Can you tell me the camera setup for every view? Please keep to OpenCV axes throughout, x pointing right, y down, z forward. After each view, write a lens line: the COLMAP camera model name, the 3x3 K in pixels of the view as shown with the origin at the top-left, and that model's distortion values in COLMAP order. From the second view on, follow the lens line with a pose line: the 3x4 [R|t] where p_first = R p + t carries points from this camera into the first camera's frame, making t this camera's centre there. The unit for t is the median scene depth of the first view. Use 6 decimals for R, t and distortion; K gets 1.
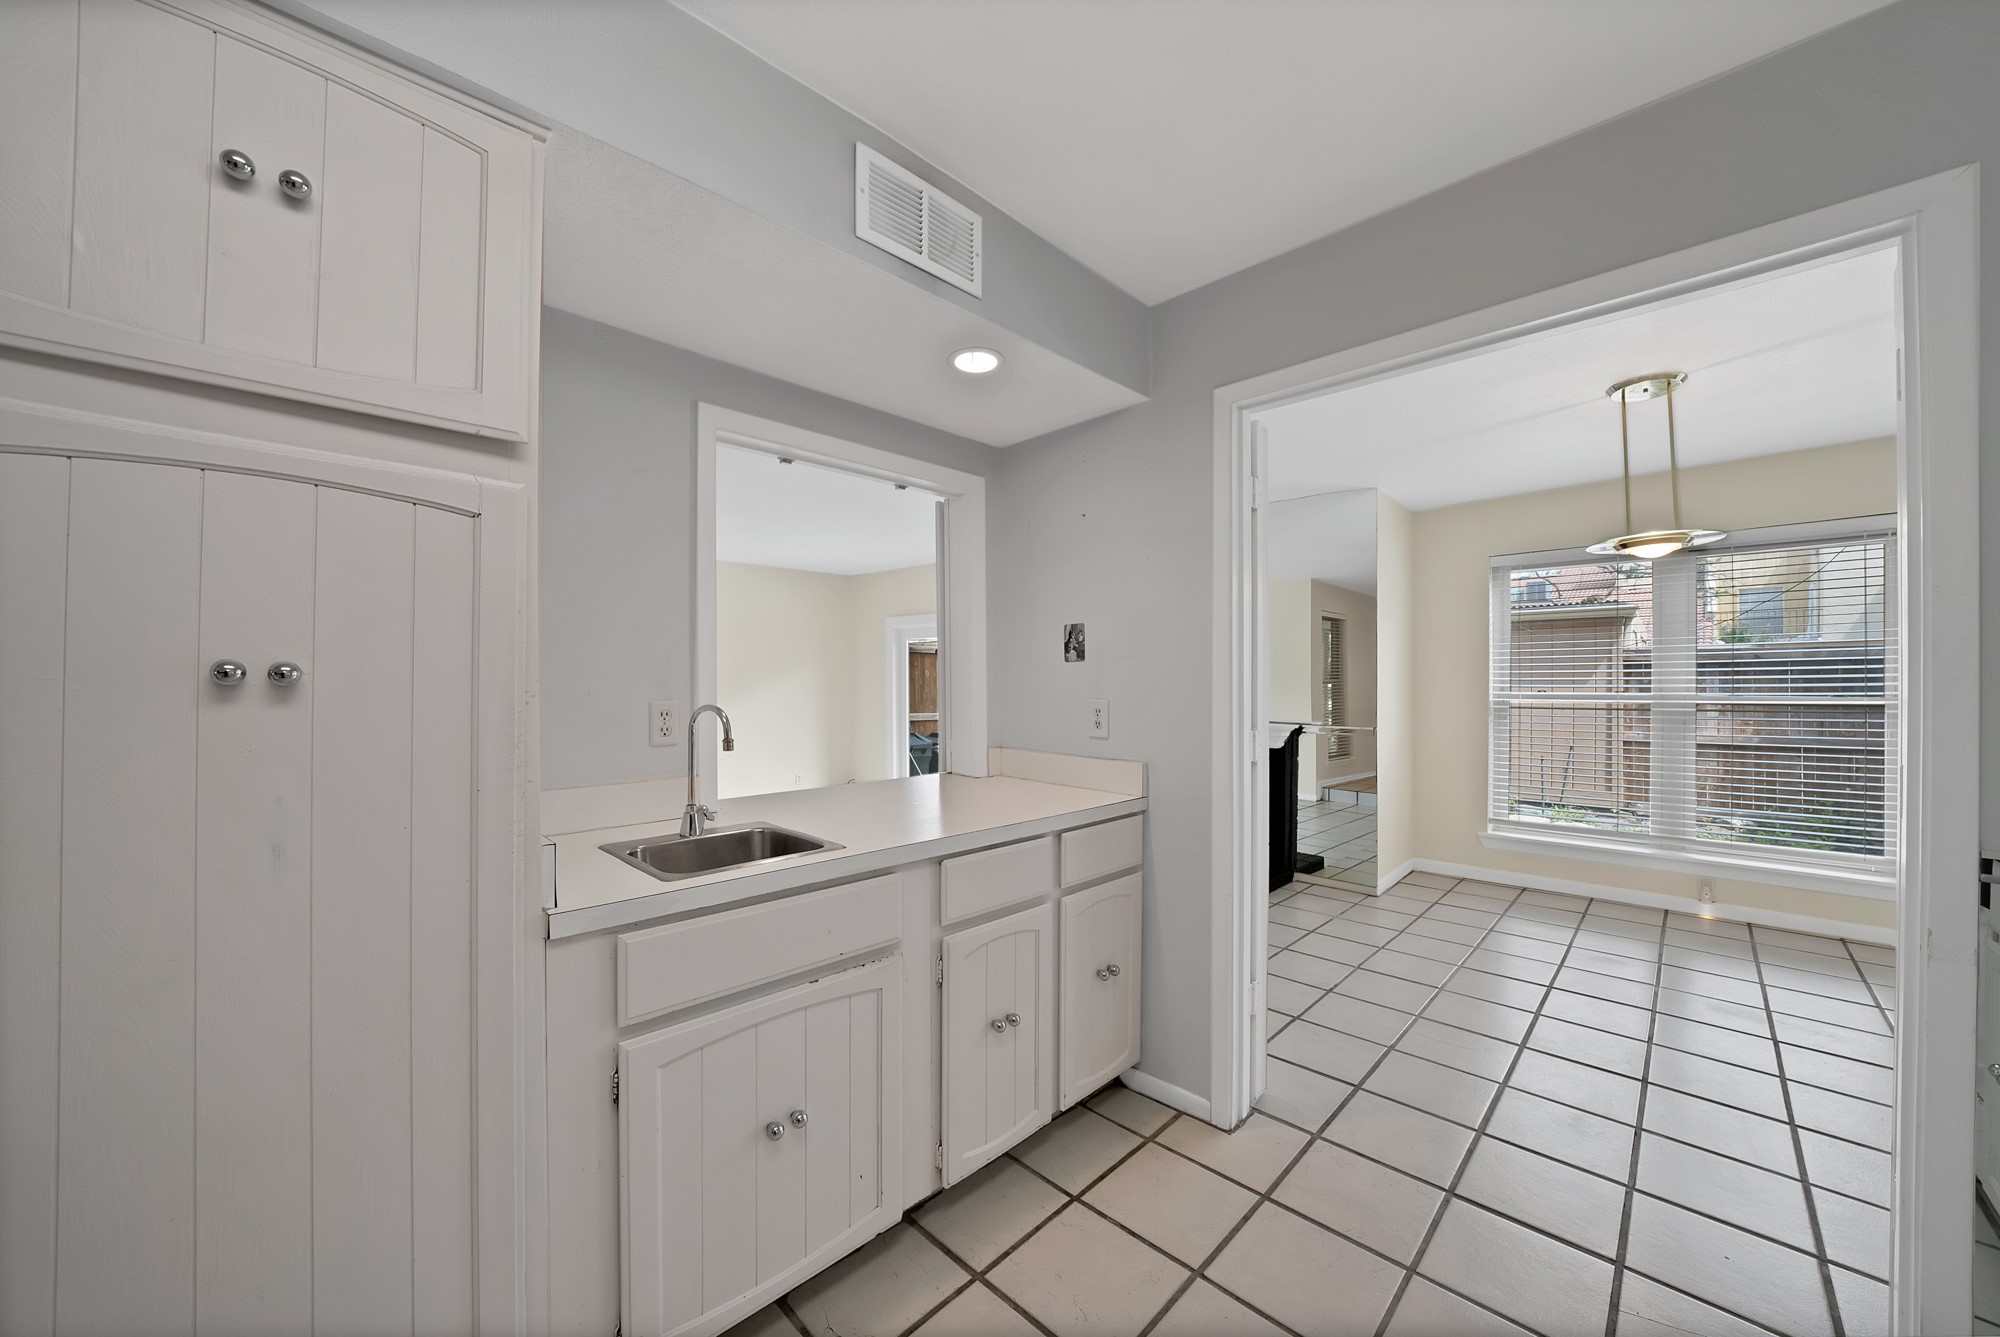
lens RADIAL K [[722.3, 0, 1001.6], [0, 722.3, 671.1], [0, 0, 1]] dist [-0.016806, 0.001010]
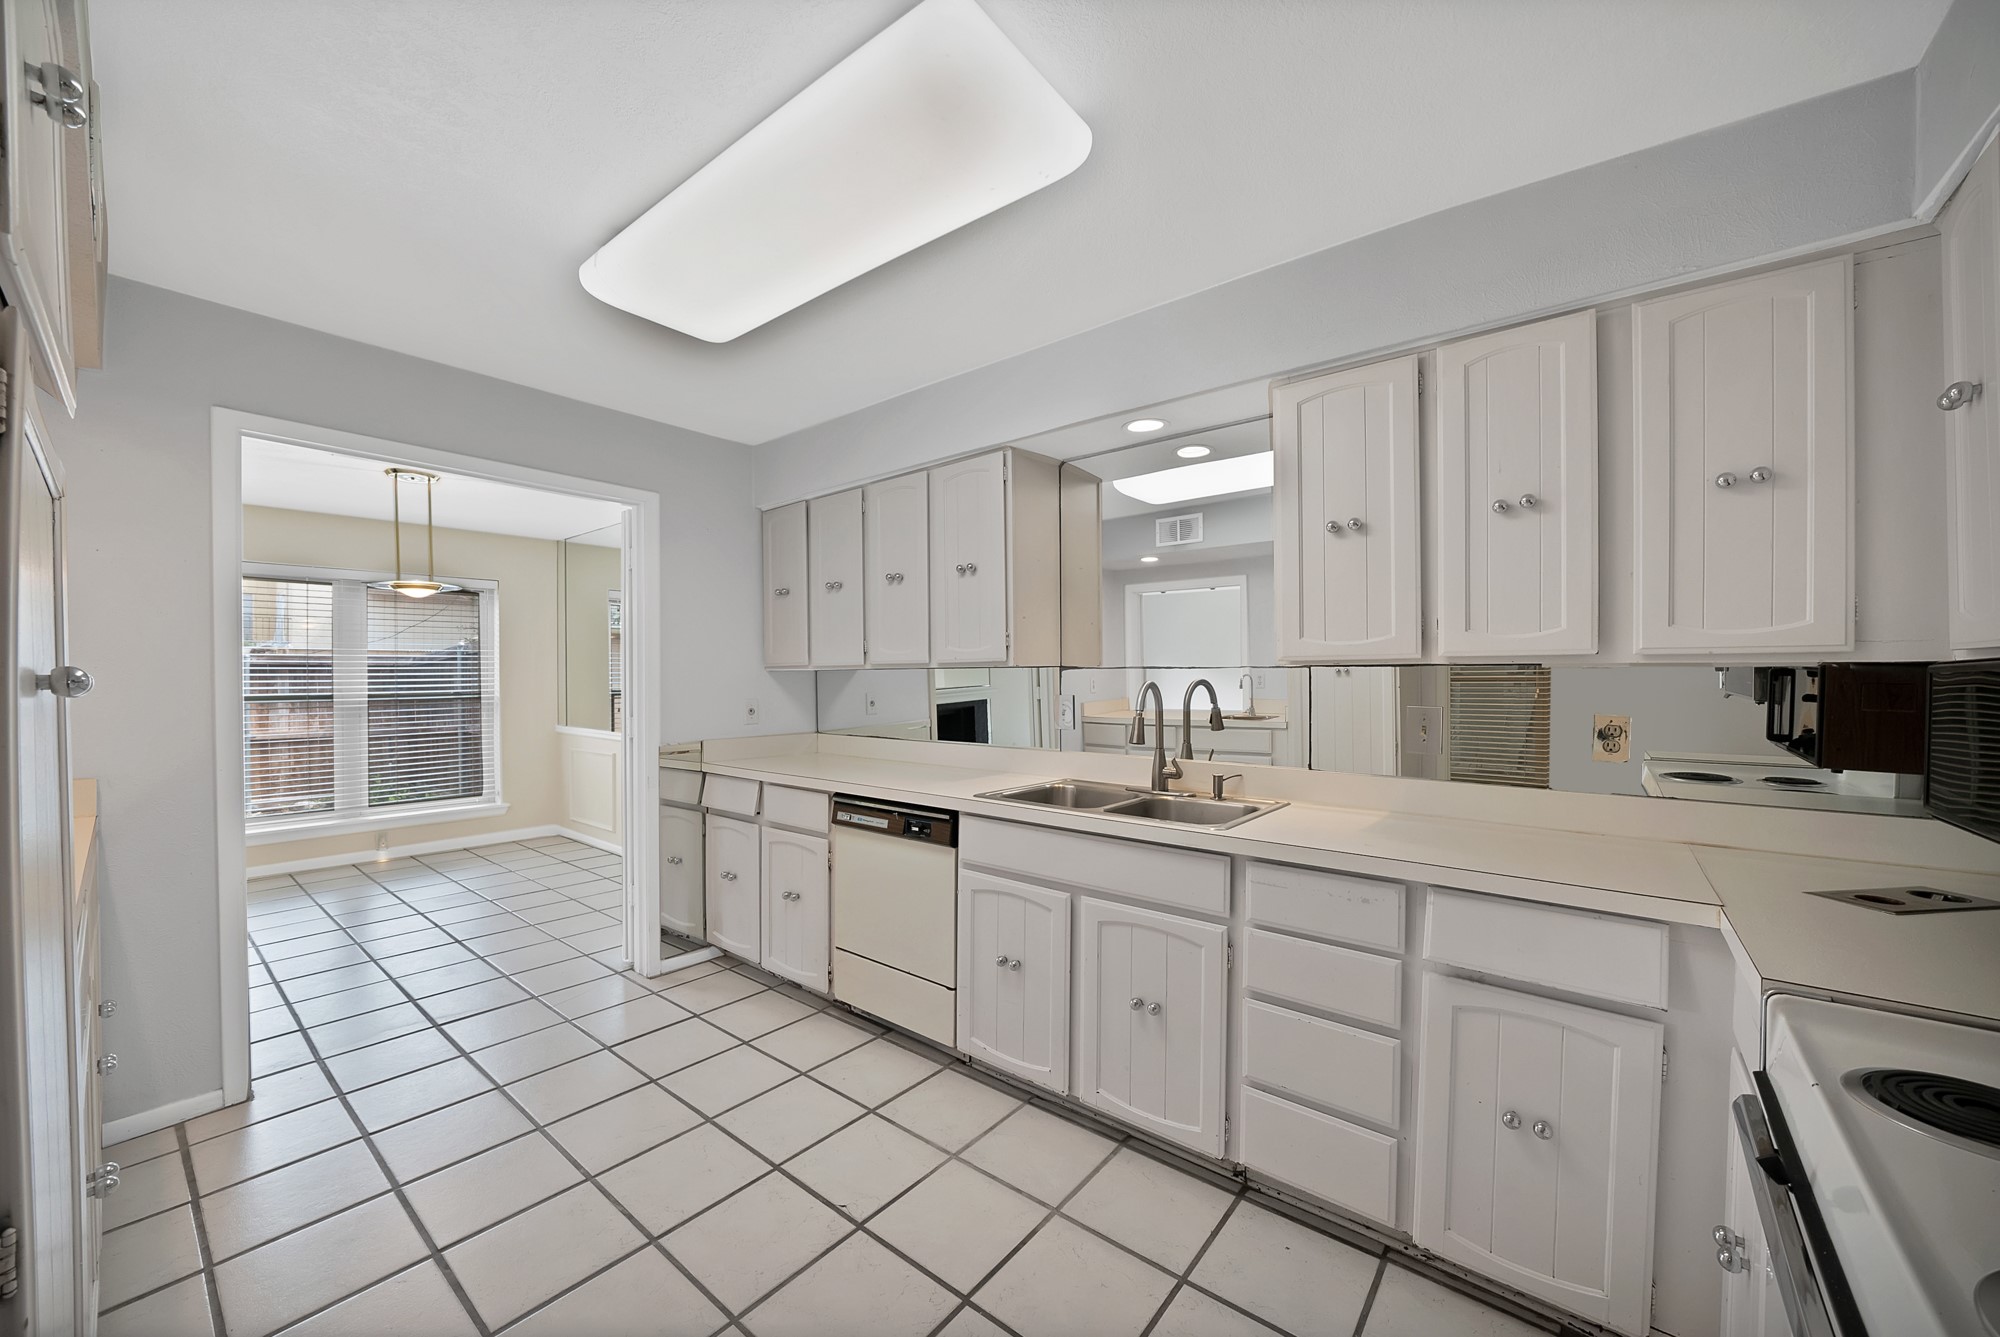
lens RADIAL K [[722.3, 0, 997.7], [0, 722.3, 681.6], [0, 0, 1]] dist [-0.016806, 0.001010]
pose [[-0.105911, -0.005830, 0.994359, -0.241938], [-0.006104, 0.999968, 0.005213, -0.002247], [-0.994357, -0.005517, -0.105943, -0.004365]]
